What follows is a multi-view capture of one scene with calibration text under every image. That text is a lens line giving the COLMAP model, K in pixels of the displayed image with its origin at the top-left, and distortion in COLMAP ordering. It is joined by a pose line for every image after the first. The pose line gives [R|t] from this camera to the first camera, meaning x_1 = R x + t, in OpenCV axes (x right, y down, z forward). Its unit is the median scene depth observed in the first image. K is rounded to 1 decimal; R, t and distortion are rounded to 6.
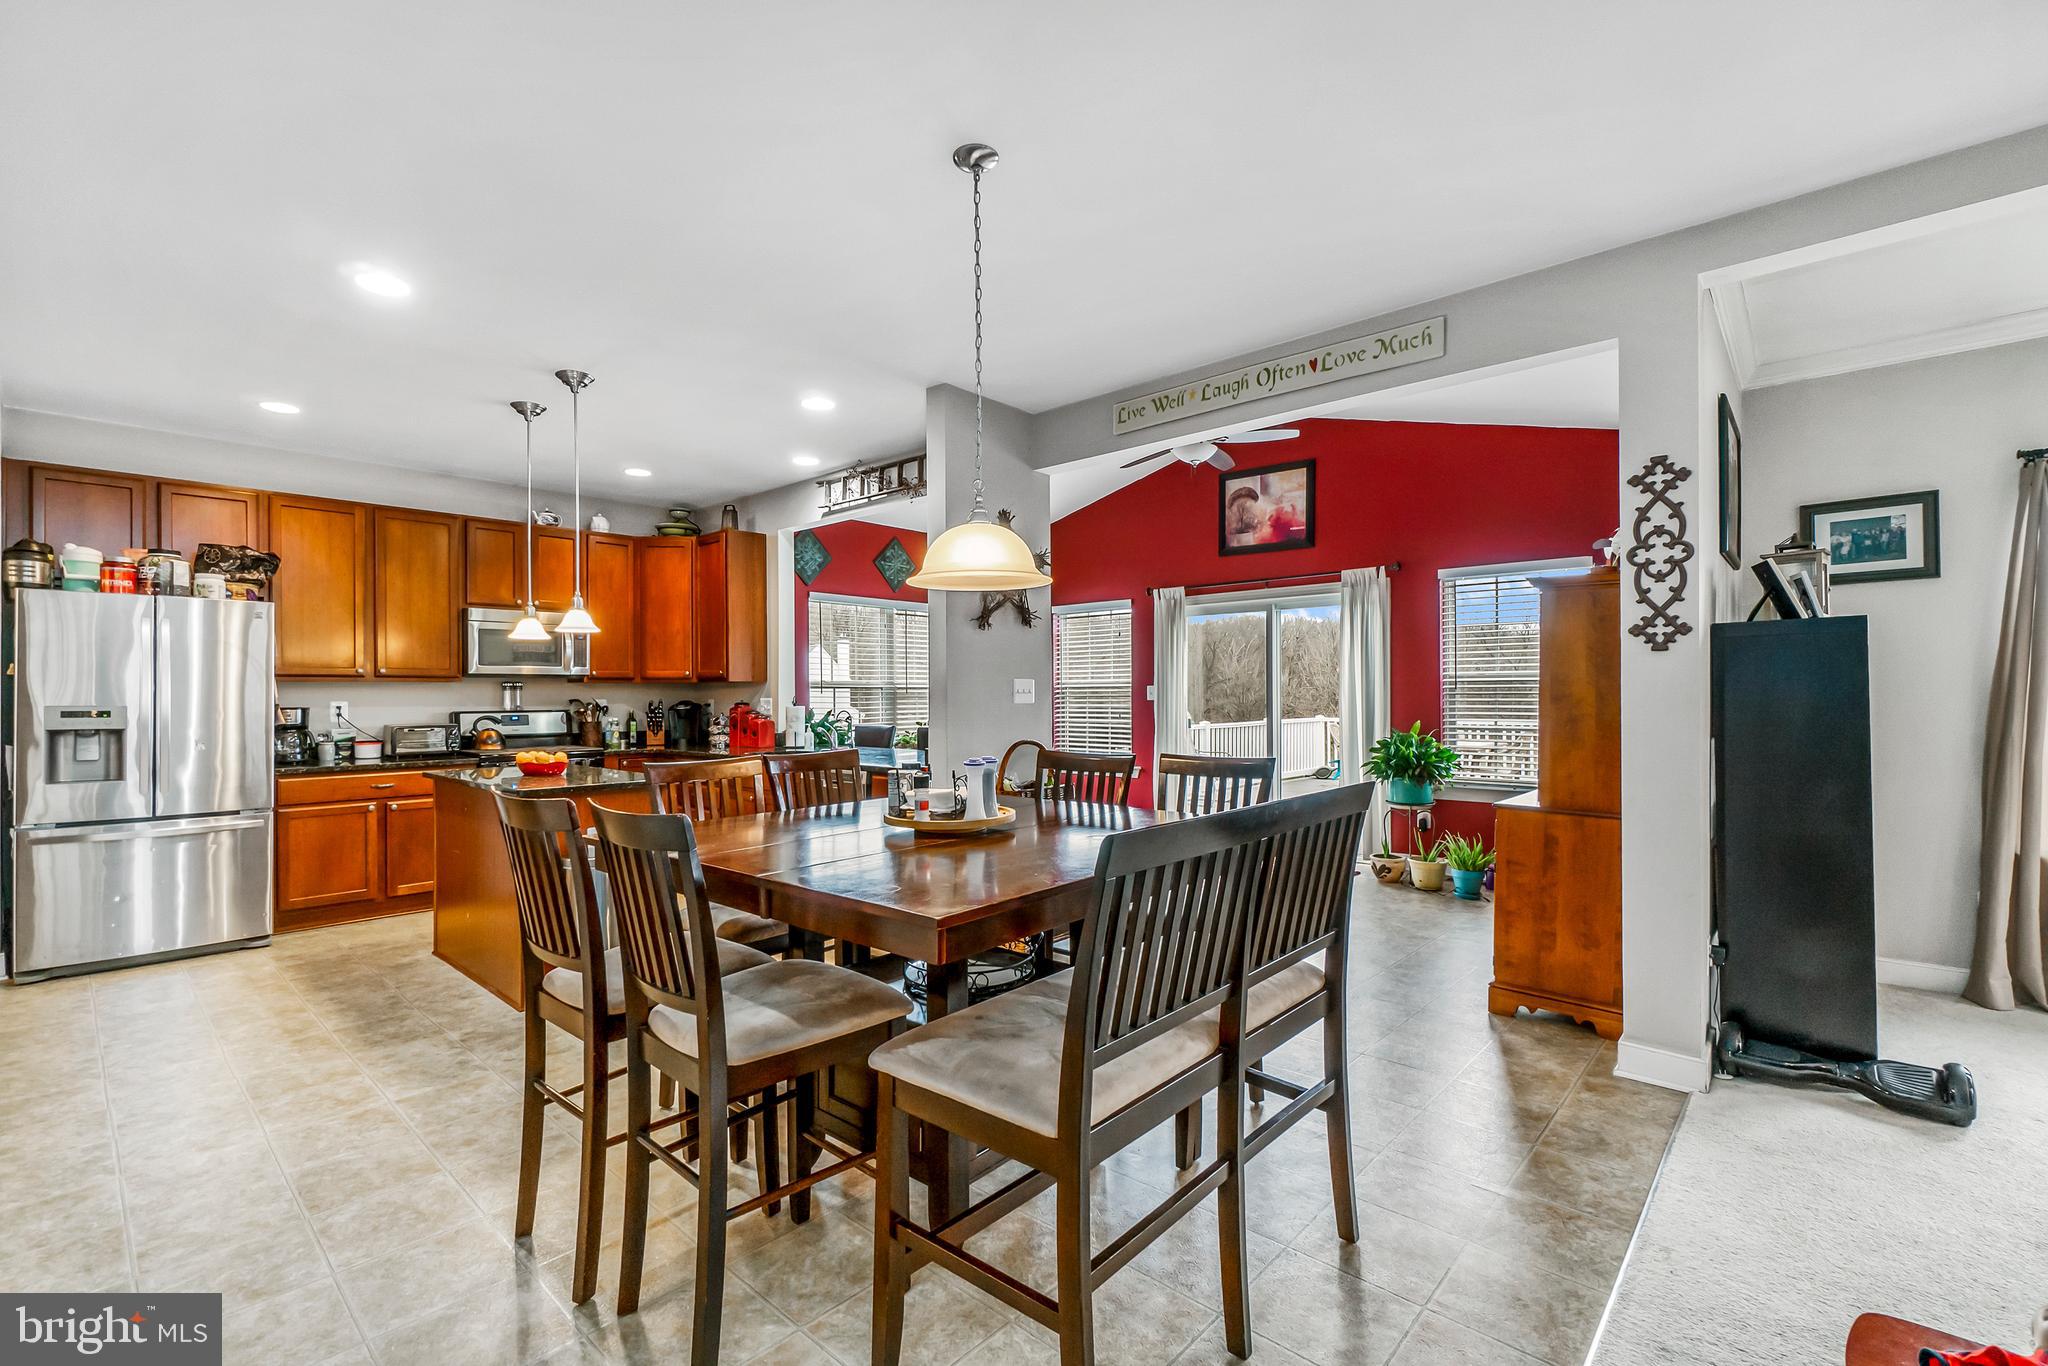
lens RADIAL K [[909.9, 0, 1022.6], [0, 909.9, 687.1], [0, 0, 1]] dist [0.000100, -0.000054]
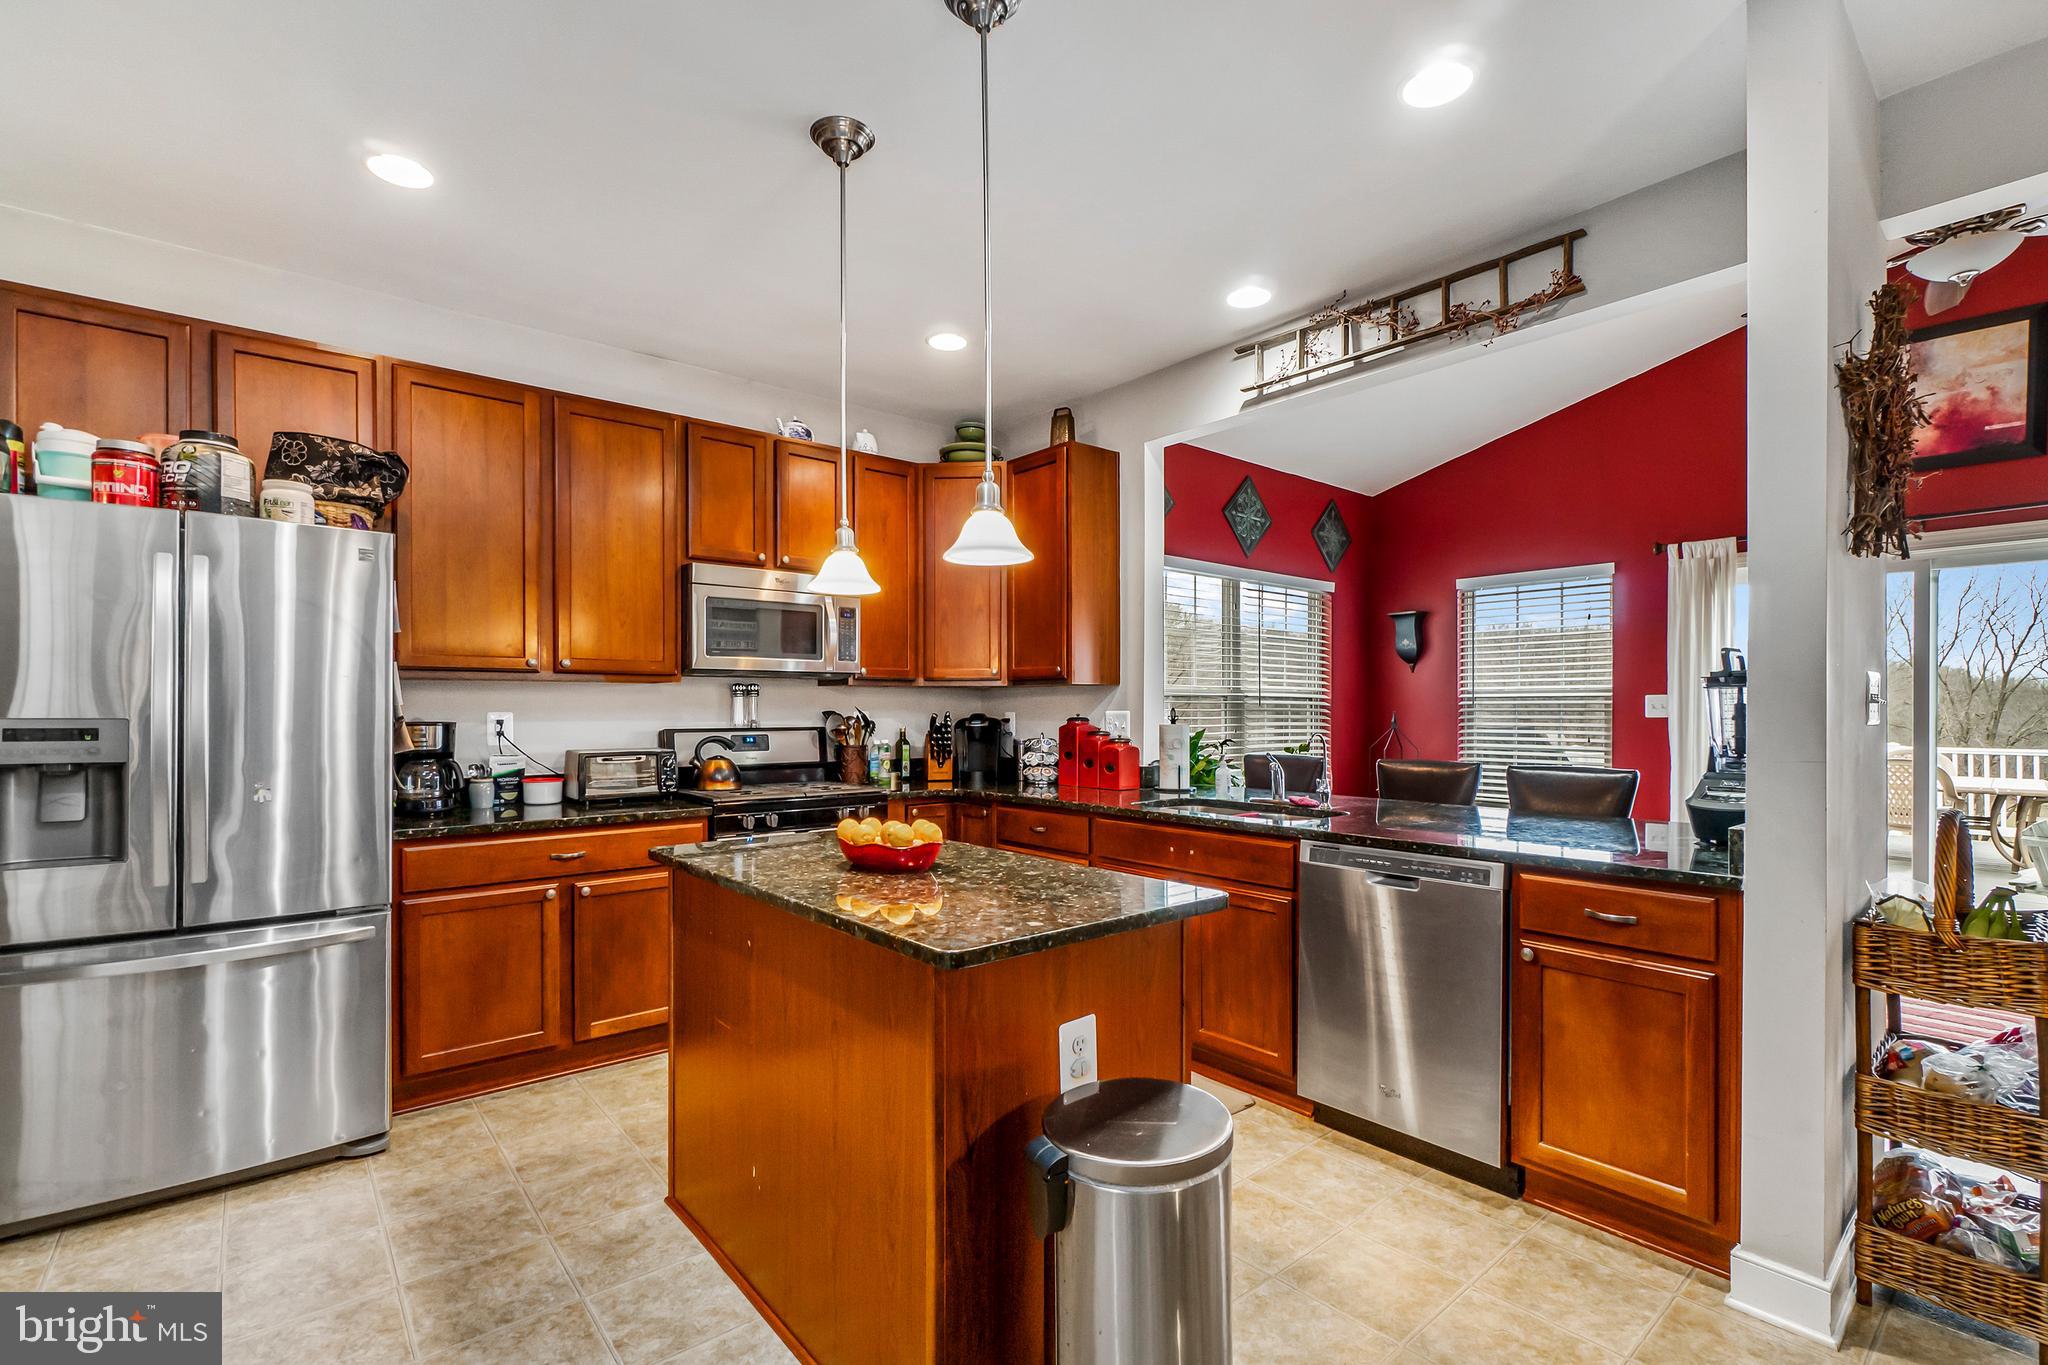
lens RADIAL K [[936.7, 0, 1030.7], [0, 936.7, 707.1], [0, 0, 1]] dist [-0.003517, 0.000018]
pose [[0.991665, 0.005081, -0.128739, -0.329541], [-0.004182, 0.999965, 0.007251, 0.006400], [0.128771, -0.006653, 0.991652, 0.439337]]
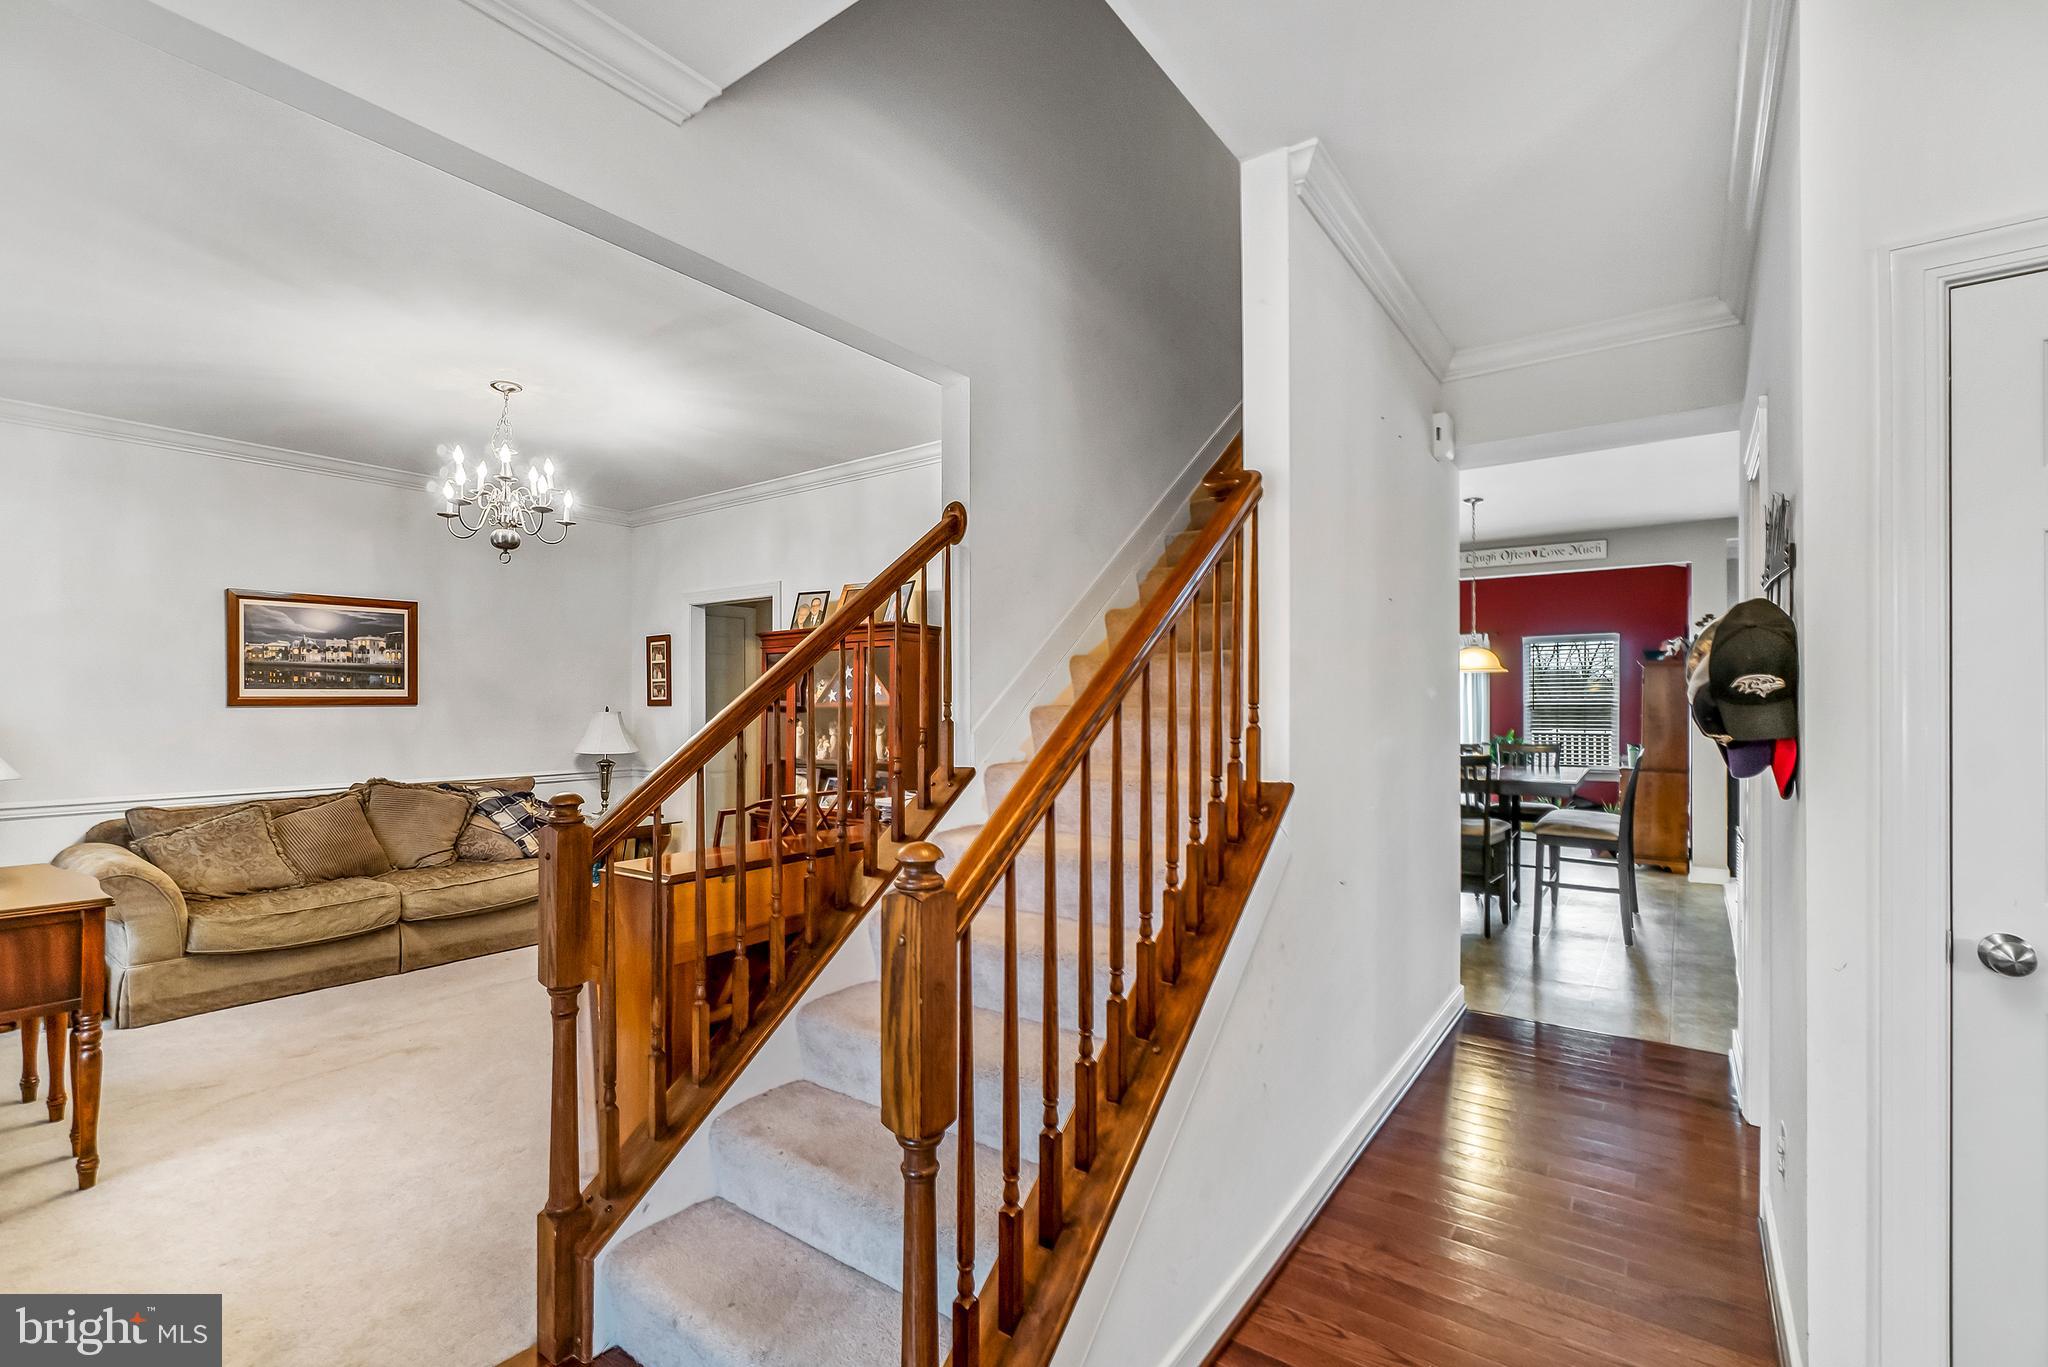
lens RADIAL K [[879.6, 0, 1020.5], [0, 879.6, 702.8], [0, 0, 1]] dist [-0.010165, 0.000204]
pose [[0.995017, 0.004550, 0.099604, -0.727934], [-0.005580, 0.999934, 0.010065, -0.025170], [-0.099552, -0.010570, 0.994976, -0.596332]]
